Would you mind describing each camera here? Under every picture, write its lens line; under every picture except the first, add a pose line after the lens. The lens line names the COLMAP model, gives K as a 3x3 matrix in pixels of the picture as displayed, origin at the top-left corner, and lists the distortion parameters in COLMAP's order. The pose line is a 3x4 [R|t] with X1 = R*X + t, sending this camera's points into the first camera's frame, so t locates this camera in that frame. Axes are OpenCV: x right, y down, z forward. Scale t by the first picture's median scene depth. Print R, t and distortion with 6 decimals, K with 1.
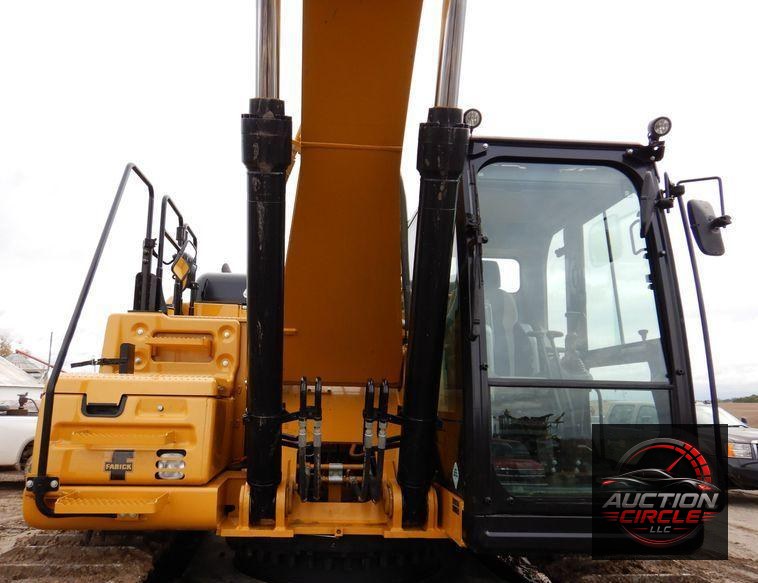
lens RADIAL K [[575.7, 0, 347.1], [0, 575.7, 322.5], [0, 0, 1]] dist [0.010988, -0.002654]
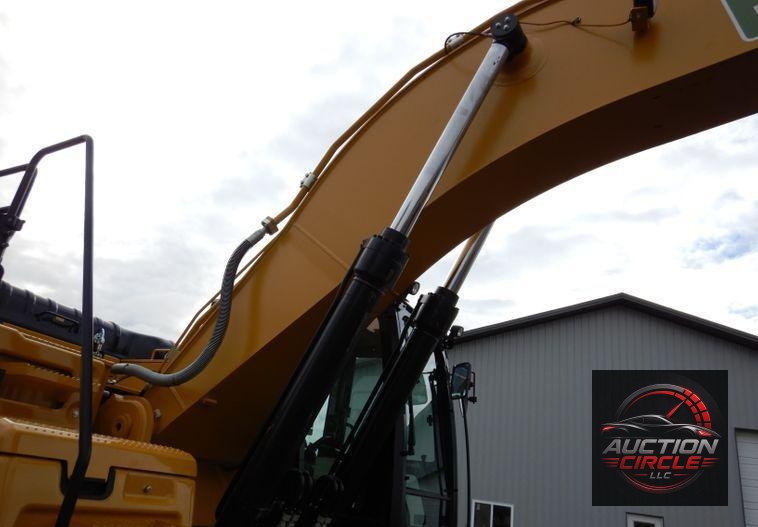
lens RADIAL K [[539.9, 0, 379.2], [0, 539.9, 283.4], [0, 0, 1]] dist [0.020576, -0.012238]
pose [[0.493783, 0.363451, 0.789989, -0.860188], [-0.236011, 0.930380, -0.280522, 0.020656], [-0.836945, -0.047929, 0.545184, 0.346767]]
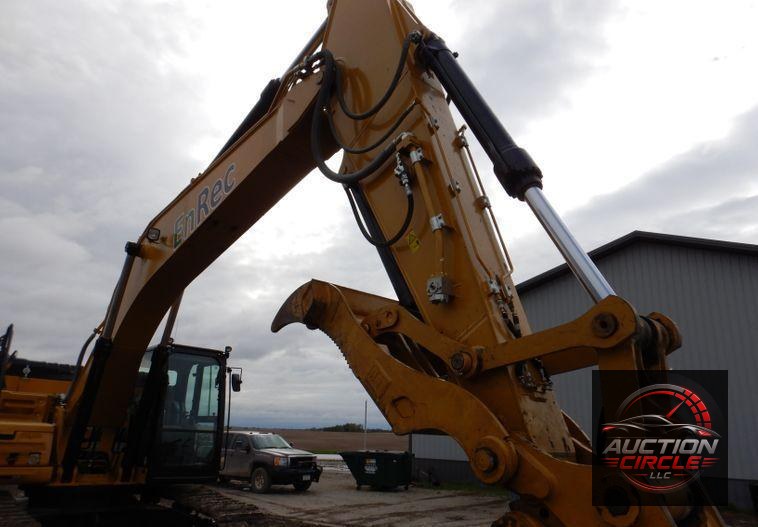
lens RADIAL K [[539.9, 0, 368.7], [0, 539.9, 279.1], [0, 0, 1]] dist [0.020576, -0.012238]
pose [[0.791104, 0.185604, 0.582843, -0.683700], [-0.108728, 0.980348, -0.164609, -0.312233], [-0.601941, 0.066852, 0.795738, -1.931632]]
